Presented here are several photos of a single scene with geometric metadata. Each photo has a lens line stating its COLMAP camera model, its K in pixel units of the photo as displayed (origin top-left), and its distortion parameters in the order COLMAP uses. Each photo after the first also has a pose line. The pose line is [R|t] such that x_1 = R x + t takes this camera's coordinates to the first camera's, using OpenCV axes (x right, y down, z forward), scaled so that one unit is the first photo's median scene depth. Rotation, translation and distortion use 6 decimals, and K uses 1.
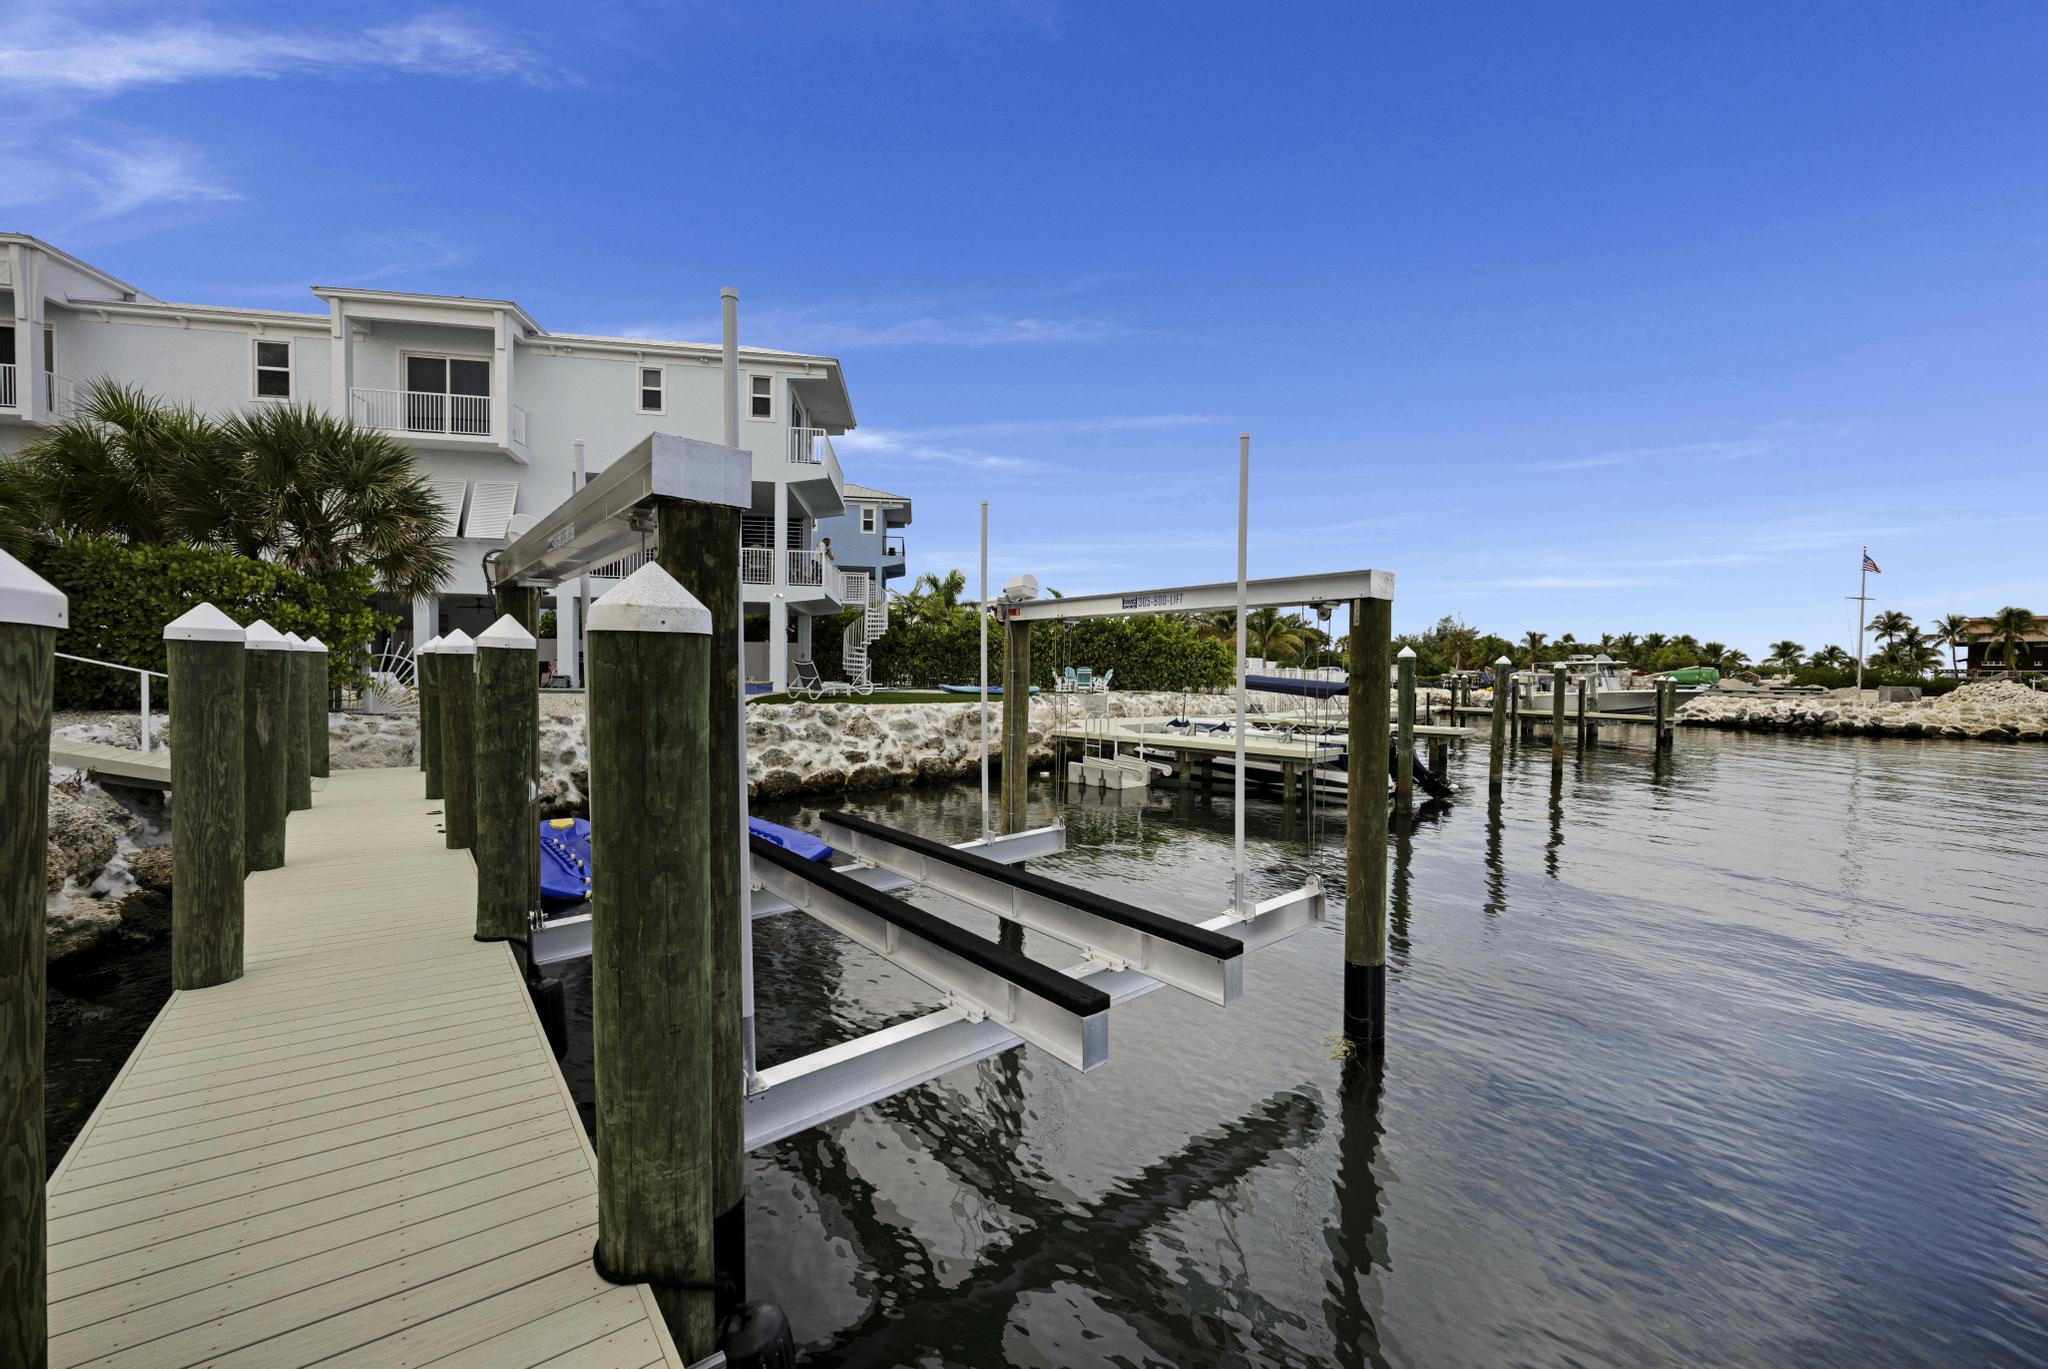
lens RADIAL K [[839.7, 0, 1024.0], [0, 839.7, 684.5], [0, 0, 1]] dist [0.013853, 0.000009]
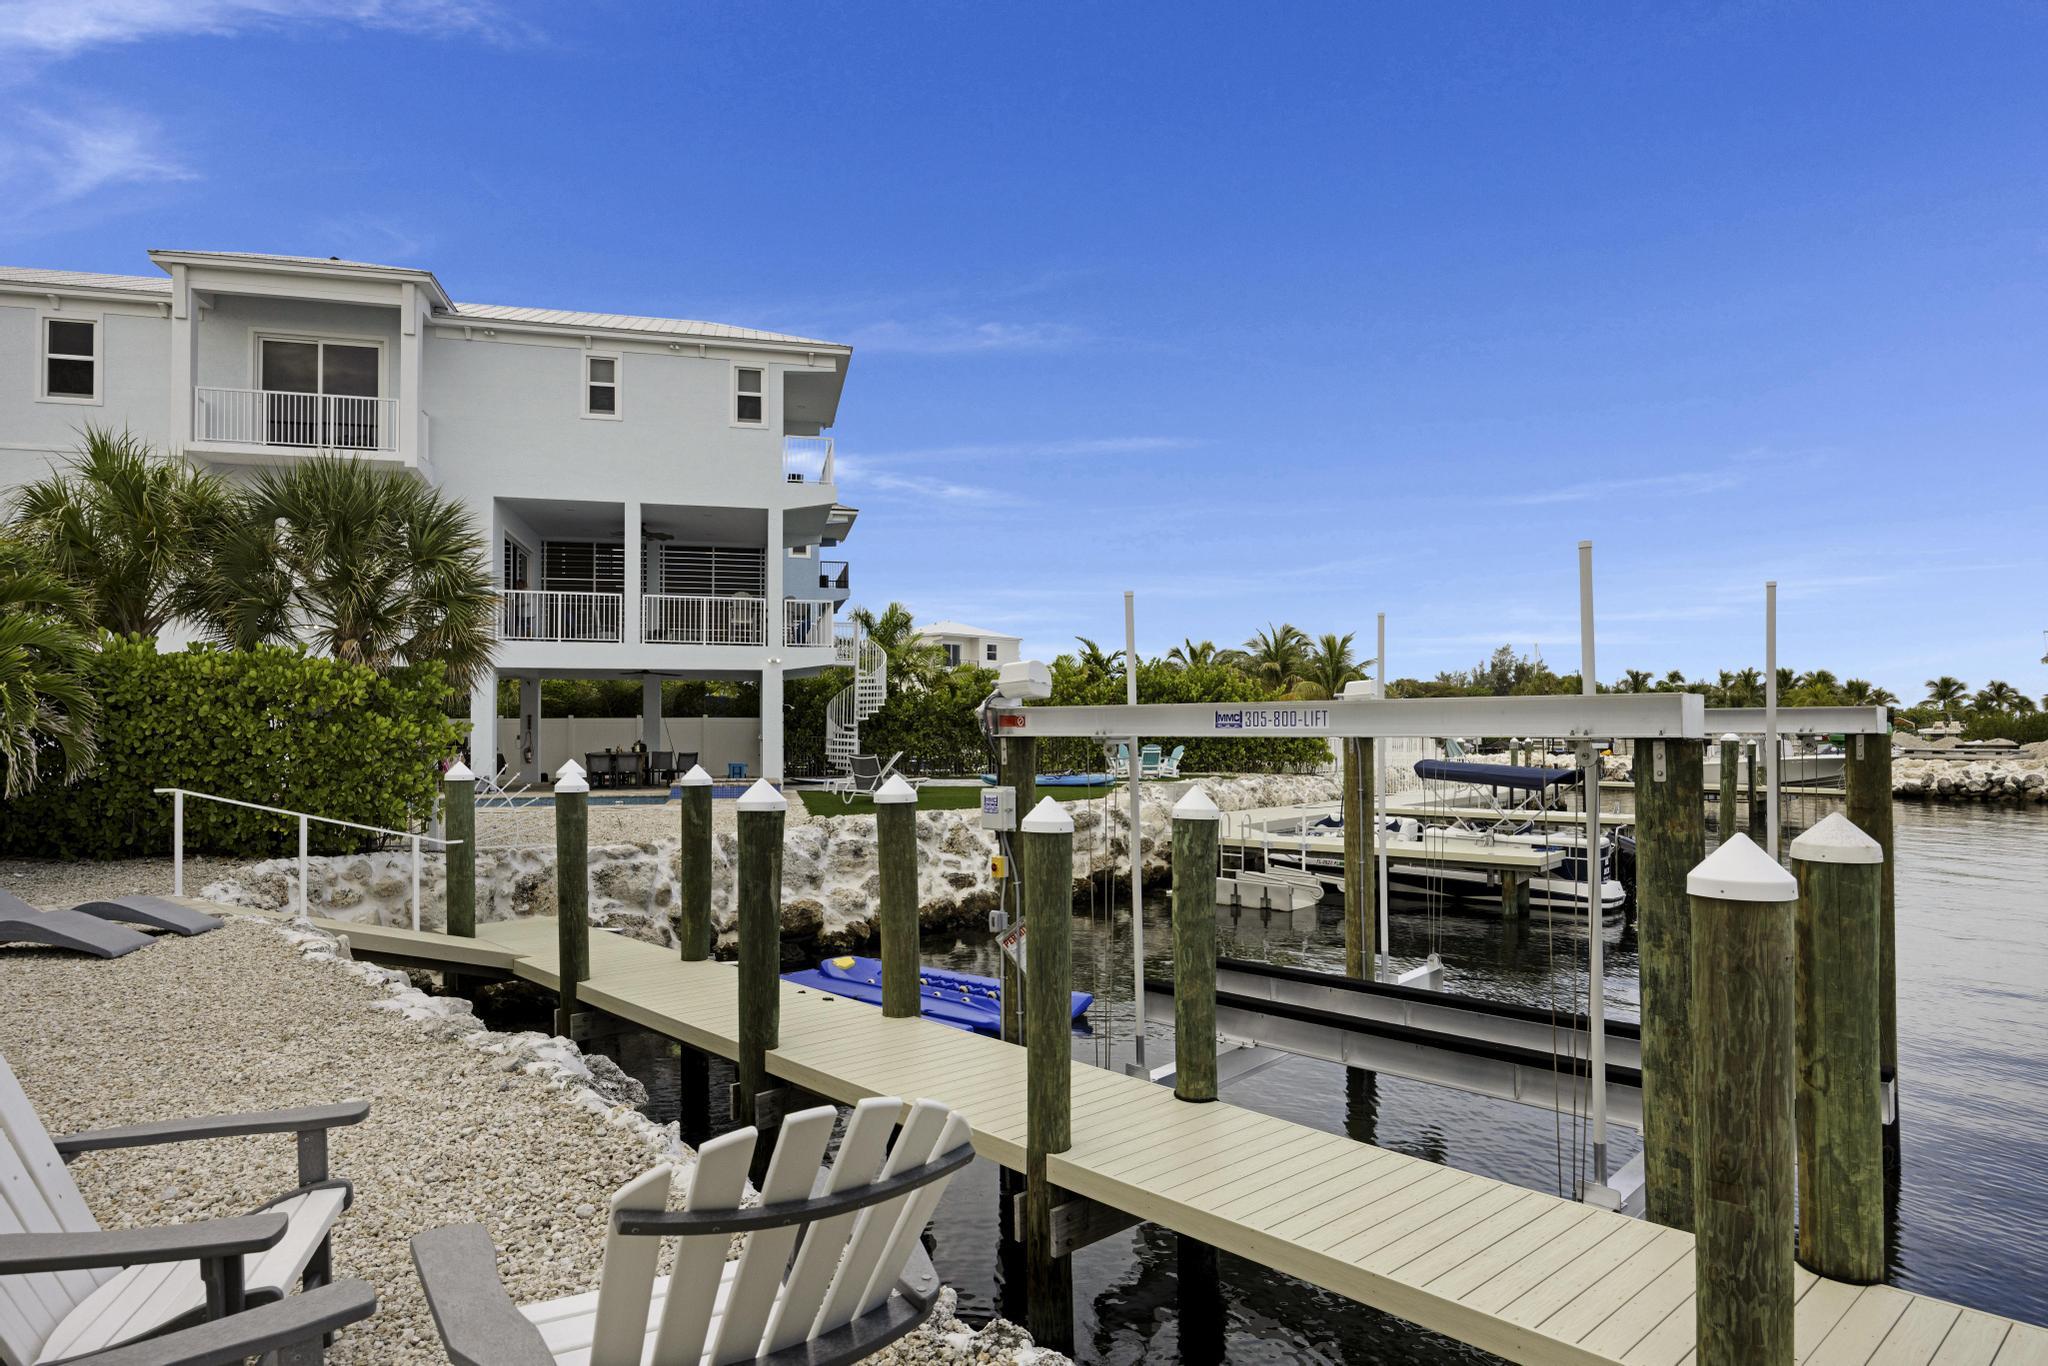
lens RADIAL K [[1216.9, 0, 1029.7], [0, 1216.9, 717.9], [0, 0, 1]] dist [0.016361, -0.002041]
pose [[0.994840, -0.018496, 0.099760, -0.188665], [0.021041, 0.999478, -0.024514, -0.026559], [-0.099255, 0.026486, 0.994710, -0.094695]]
